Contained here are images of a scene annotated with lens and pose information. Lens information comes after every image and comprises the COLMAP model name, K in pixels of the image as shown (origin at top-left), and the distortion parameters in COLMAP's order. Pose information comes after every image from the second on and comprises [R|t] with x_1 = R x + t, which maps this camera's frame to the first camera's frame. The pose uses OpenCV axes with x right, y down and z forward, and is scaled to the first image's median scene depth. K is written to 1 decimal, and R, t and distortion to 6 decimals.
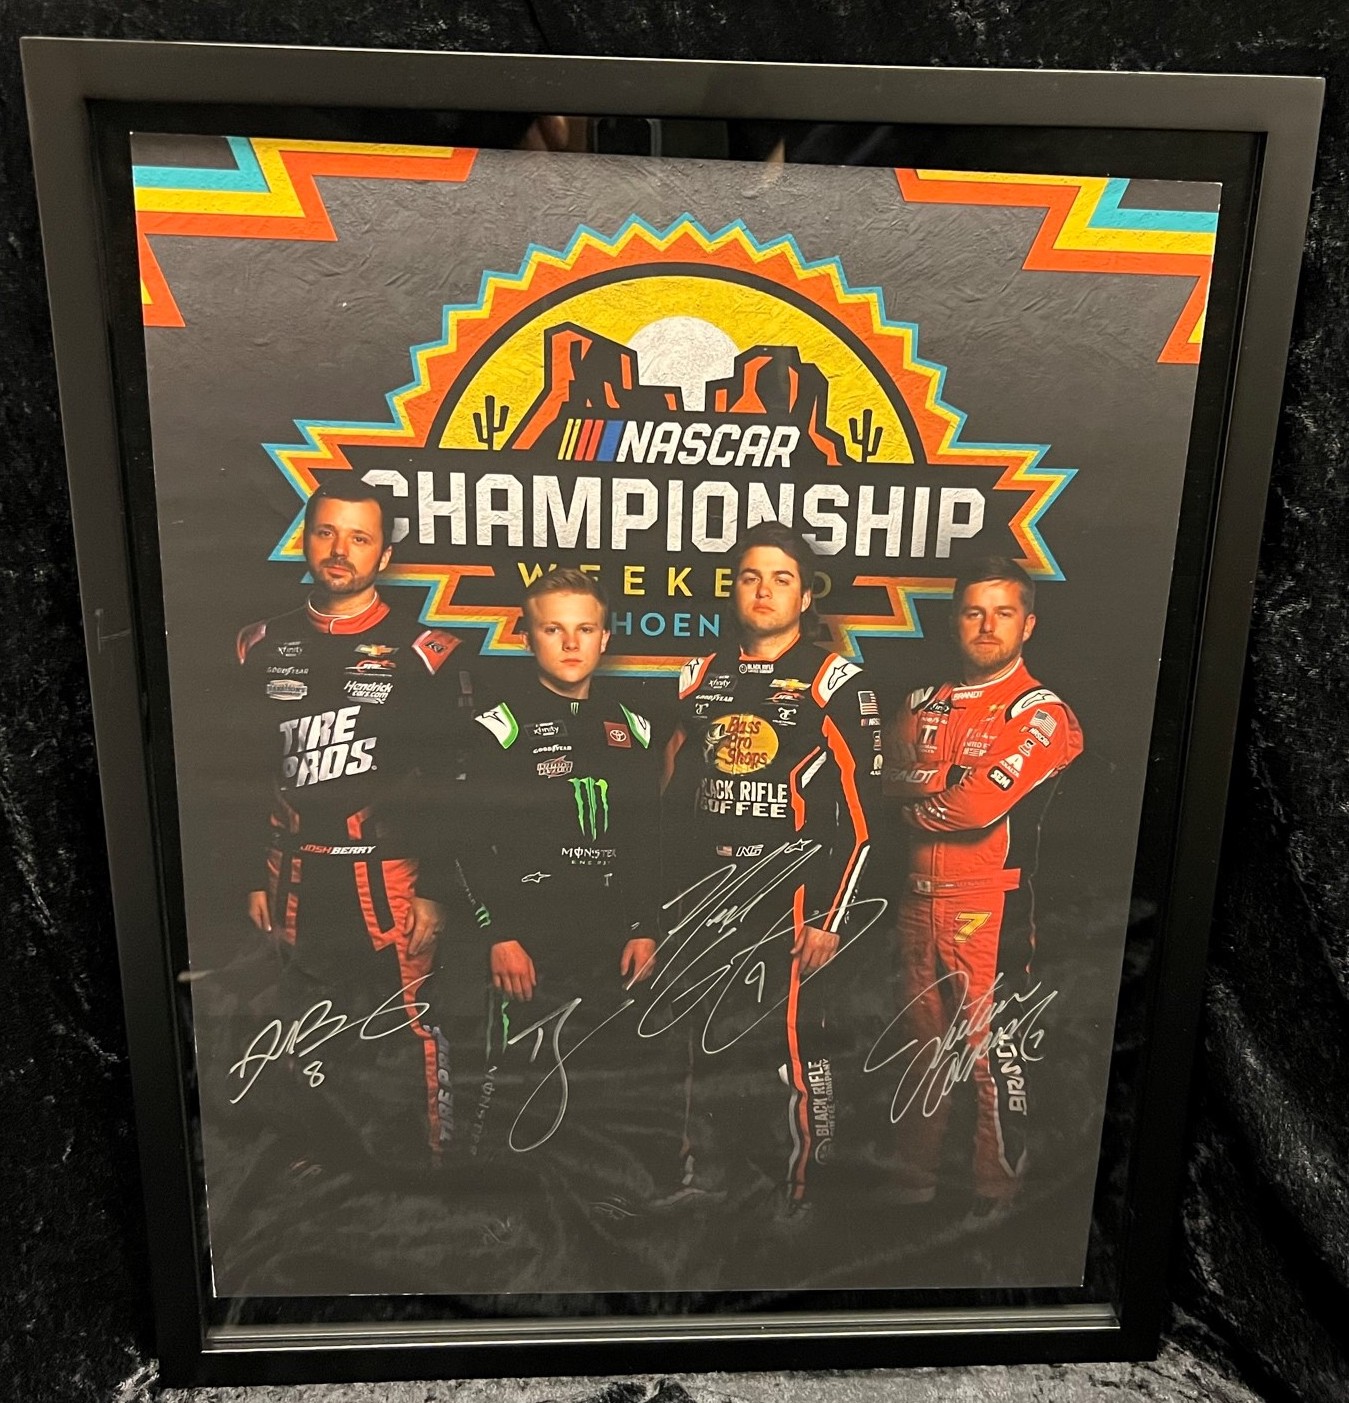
lens RADIAL K [[1260.3, 0, 676.1], [0, 1260.3, 710.0], [0, 0, 1]] dist [-0.076768, 0.015147]
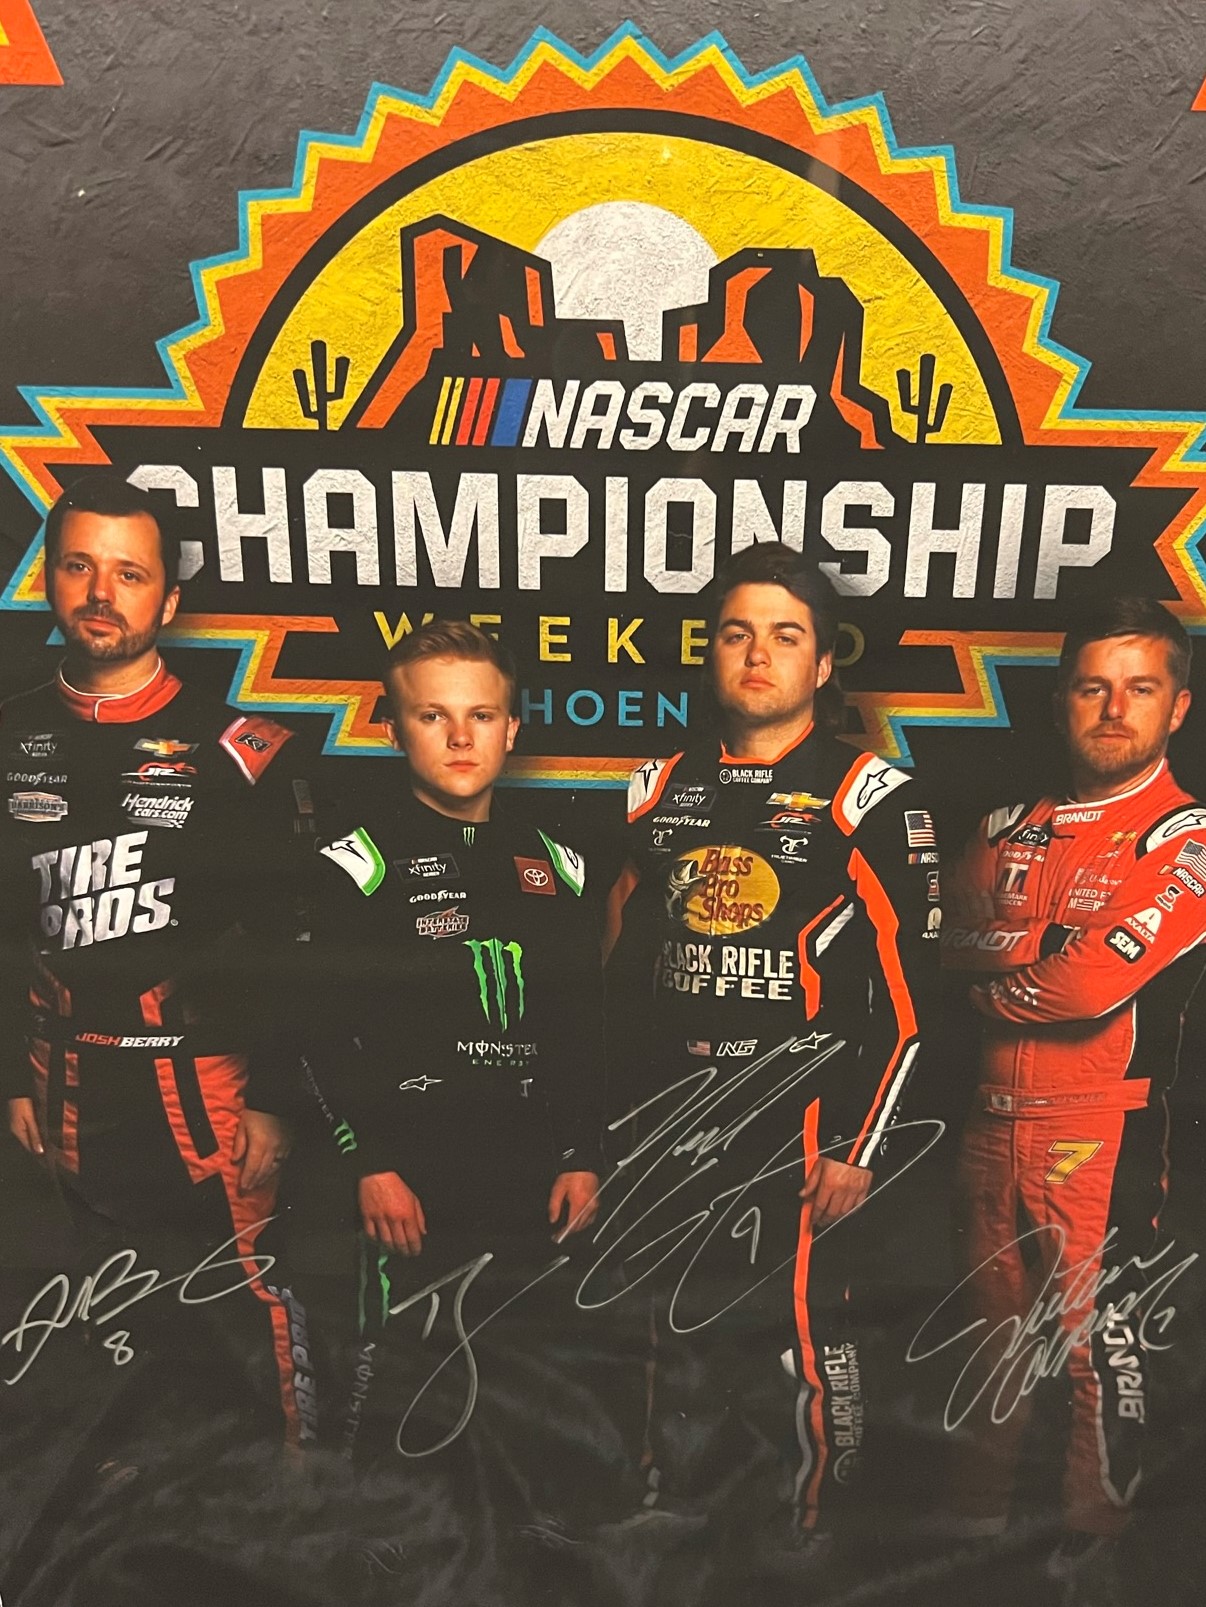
lens RADIAL K [[1207.8, 0, 597.0], [0, 1207.8, 797.1], [0, 0, 1]] dist [-0.007722, -0.022913]
pose [[0.997547, 0.001781, -0.069979, 0.030533], [-0.002831, 0.999885, -0.014919, -0.012457], [0.069944, 0.015080, 0.997437, 0.374790]]
